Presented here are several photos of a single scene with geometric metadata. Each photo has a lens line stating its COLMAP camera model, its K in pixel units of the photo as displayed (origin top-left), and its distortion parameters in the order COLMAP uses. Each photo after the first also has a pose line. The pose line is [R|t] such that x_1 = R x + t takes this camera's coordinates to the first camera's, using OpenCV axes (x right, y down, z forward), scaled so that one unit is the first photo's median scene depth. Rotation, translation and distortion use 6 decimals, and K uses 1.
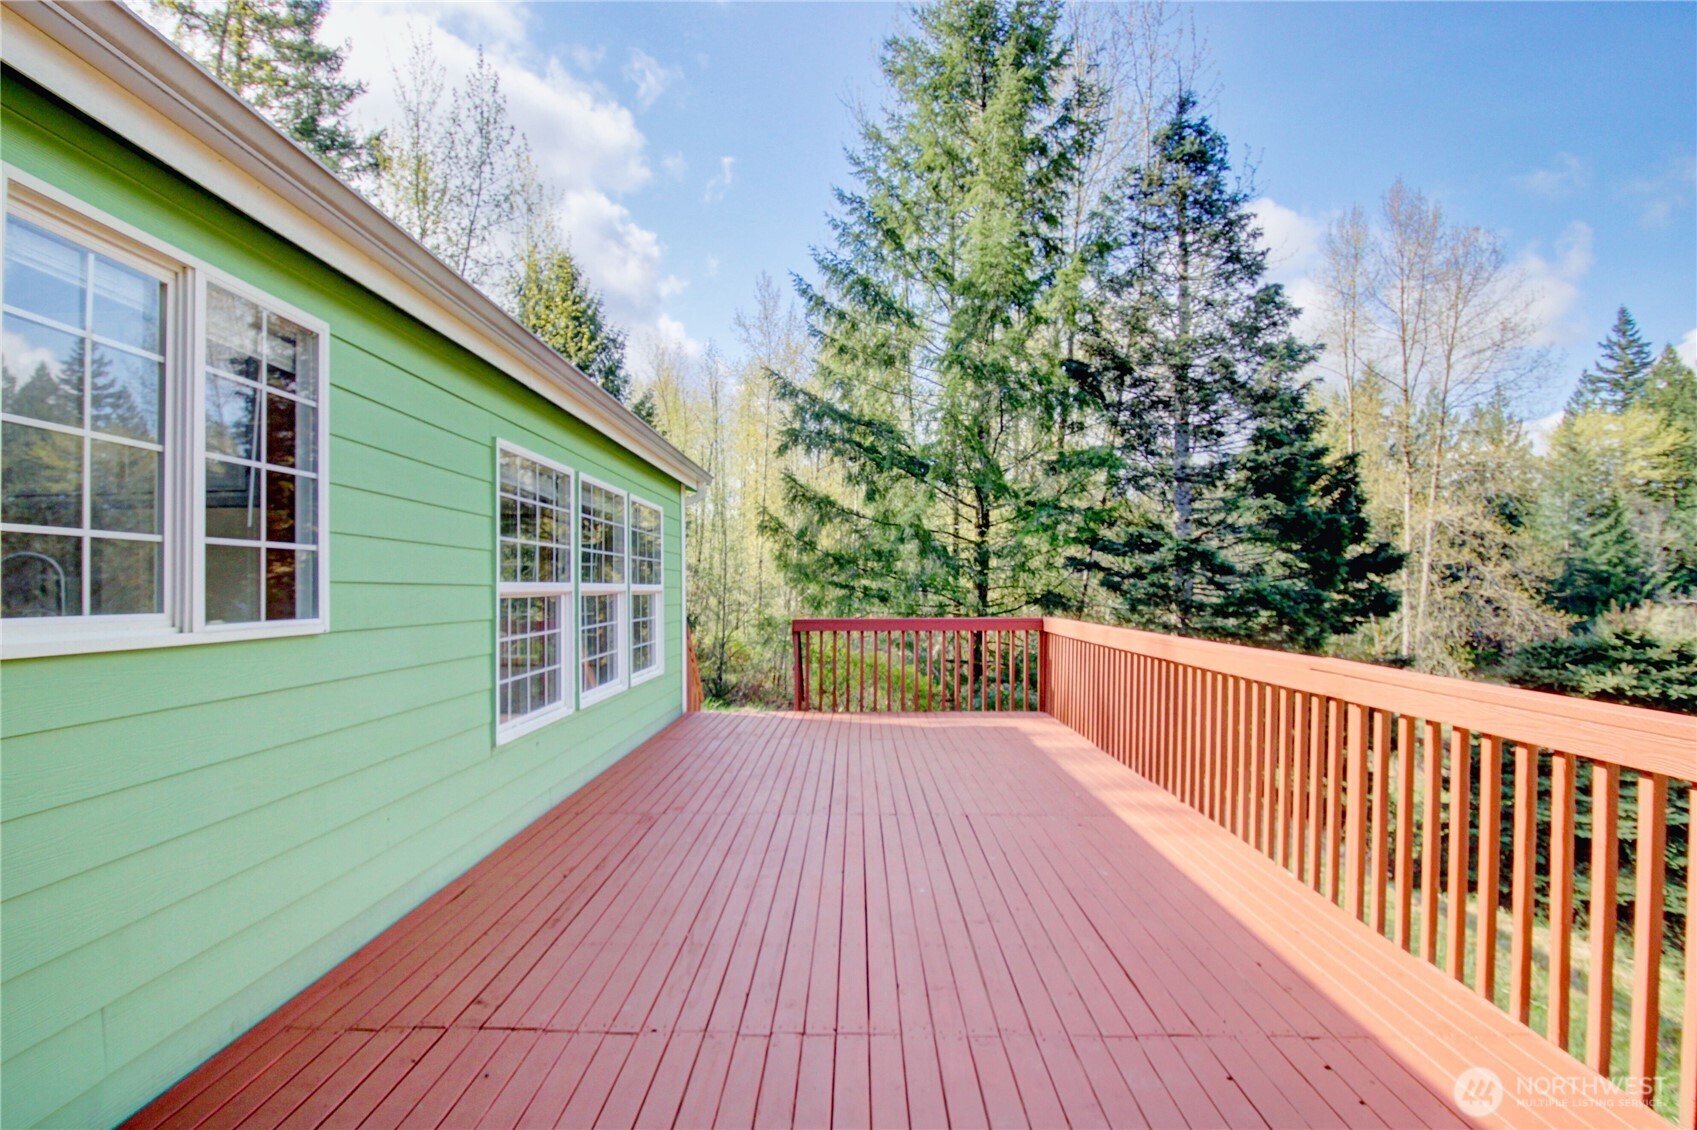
lens RADIAL K [[855.2, 0, 848.5], [0, 855.2, 565.0], [0, 0, 1]] dist [0.000013, -0.000457]
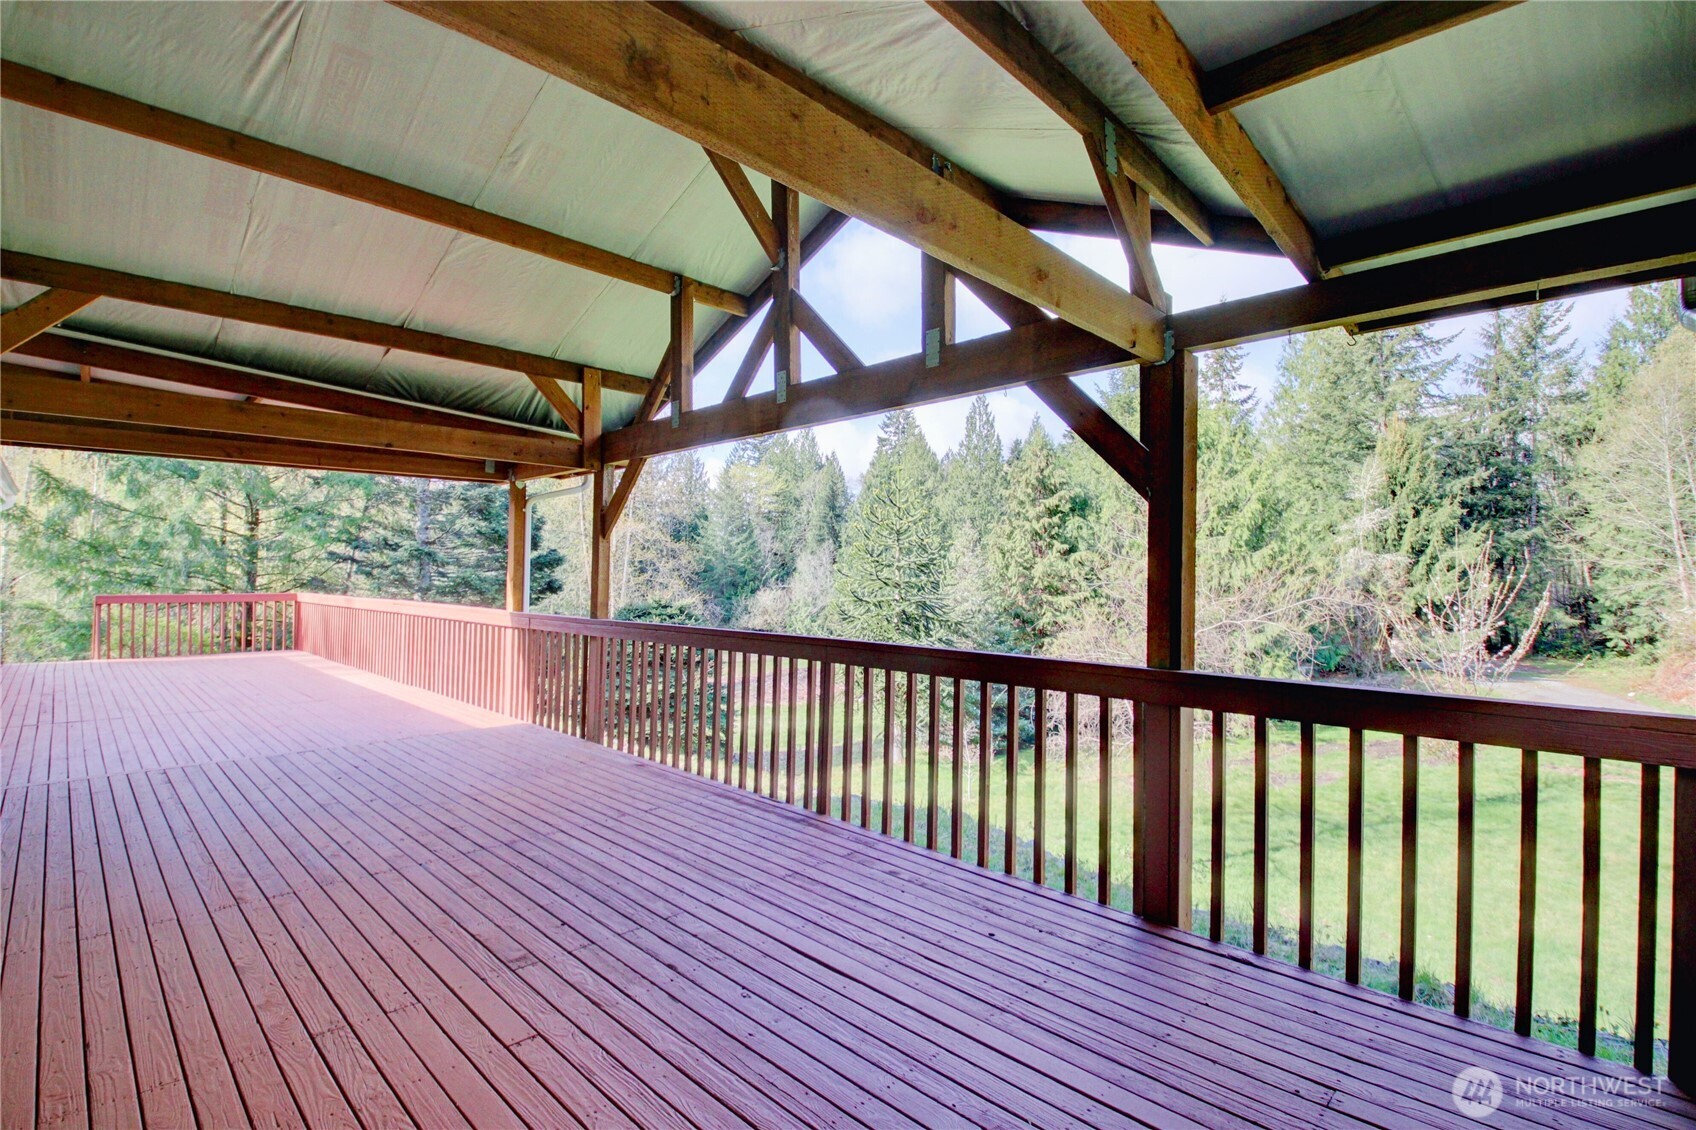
lens RADIAL K [[787.1, 0, 840.3], [0, 787.1, 576.1], [0, 0, 1]] dist [0.015391, -0.026727]
pose [[0.696711, 0.007129, 0.717316, -0.064129], [-0.026415, 0.999527, 0.015722, -0.010707], [-0.716865, -0.029901, 0.696570, -0.389459]]
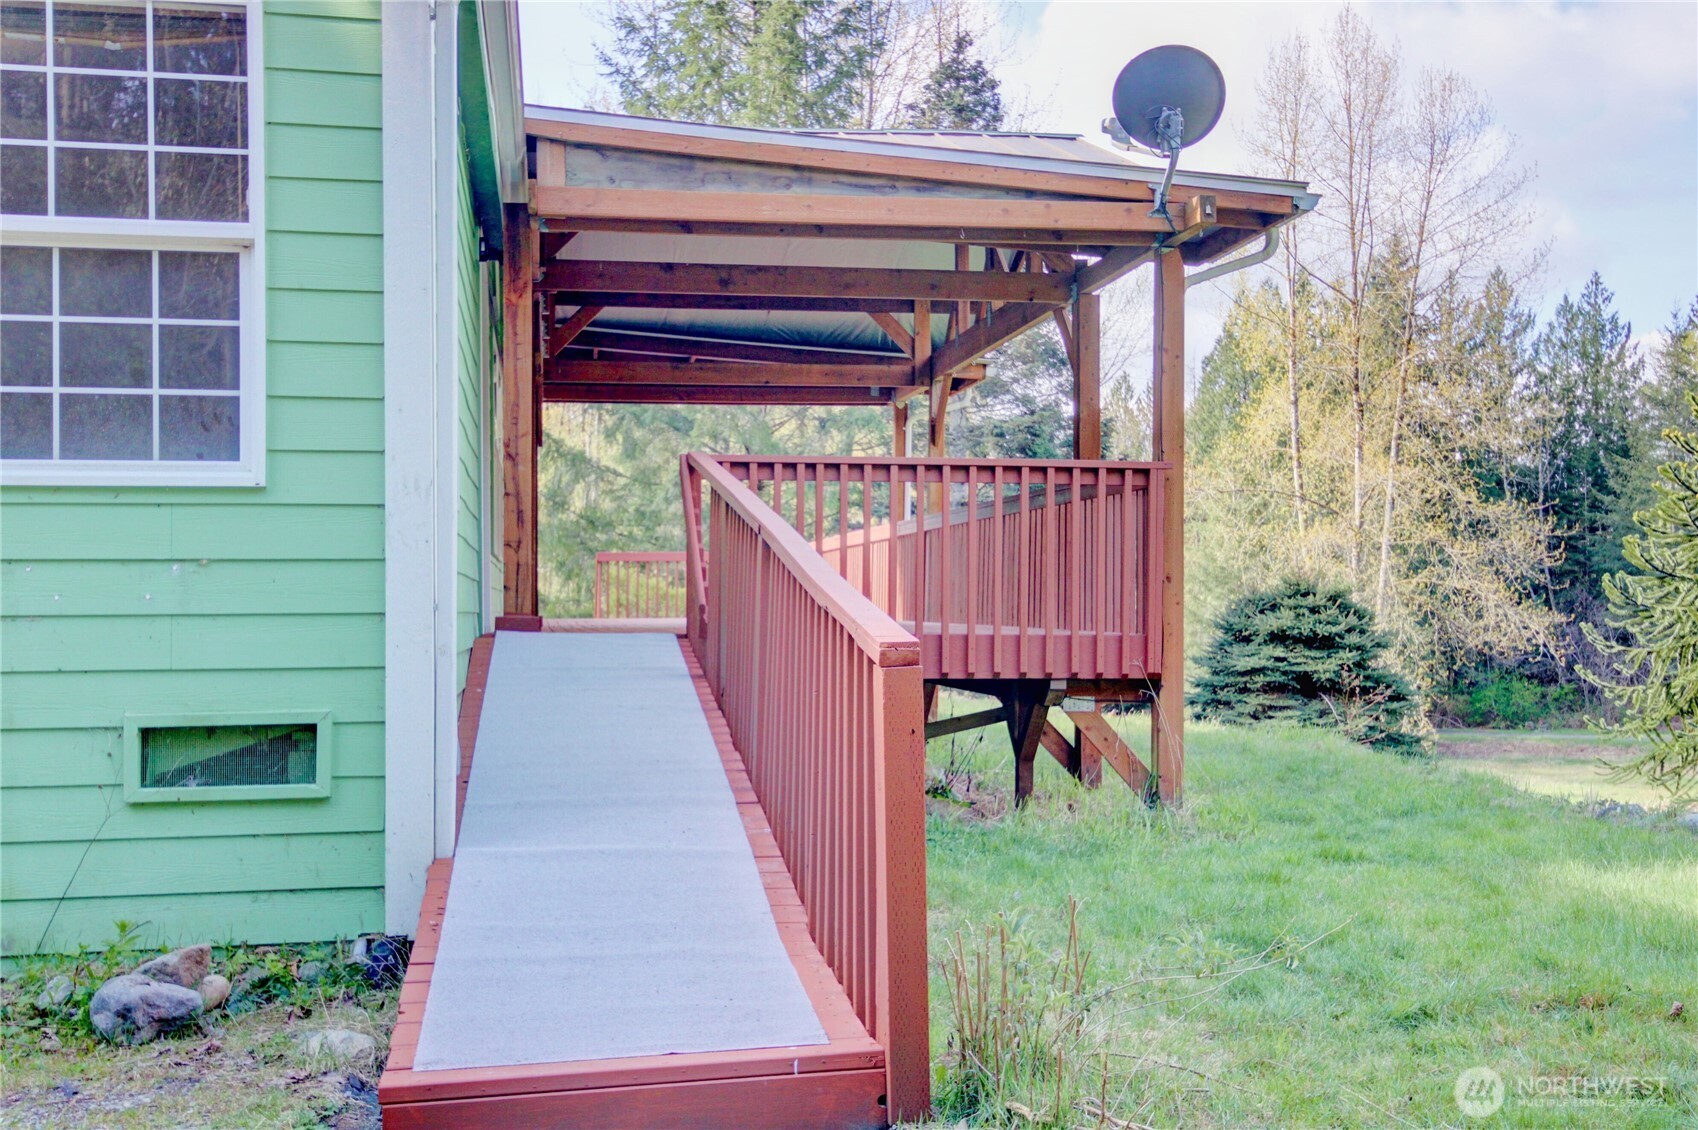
lens RADIAL K [[1927.9, 0, 849.0], [0, 1927.9, 565.0], [0, 0, 1]] dist [0.122411, -0.005450]
pose [[0.984667, 0.001840, 0.174437, -0.101396], [-0.000984, 0.999987, -0.004991, 0.049076], [-0.174444, 0.004743, 0.984656, -1.057866]]
